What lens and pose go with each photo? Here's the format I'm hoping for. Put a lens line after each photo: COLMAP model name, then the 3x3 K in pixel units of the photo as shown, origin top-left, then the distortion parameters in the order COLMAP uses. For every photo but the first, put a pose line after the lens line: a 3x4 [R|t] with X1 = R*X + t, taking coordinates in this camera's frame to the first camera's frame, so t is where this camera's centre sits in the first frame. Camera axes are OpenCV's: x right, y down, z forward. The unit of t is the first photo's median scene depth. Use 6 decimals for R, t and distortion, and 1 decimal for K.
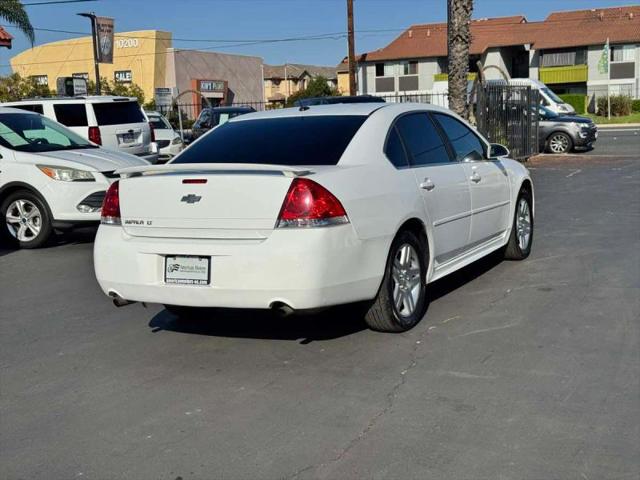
lens RADIAL K [[897.9, 0, 319.7], [0, 897.9, 223.9], [0, 0, 1]] dist [0.233153, -0.520275]
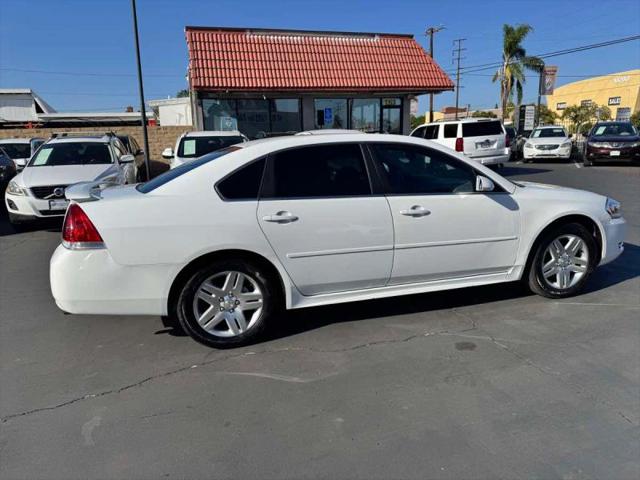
lens RADIAL K [[450.6, 0, 318.9], [0, 450.6, 239.8], [0, 0, 1]] dist [0.031267, -0.034797]
pose [[0.680820, 0.170400, -0.712353, 0.309334], [-0.077894, 0.983891, 0.160907, -0.062229], [0.728297, -0.054061, 0.683126, 0.410847]]
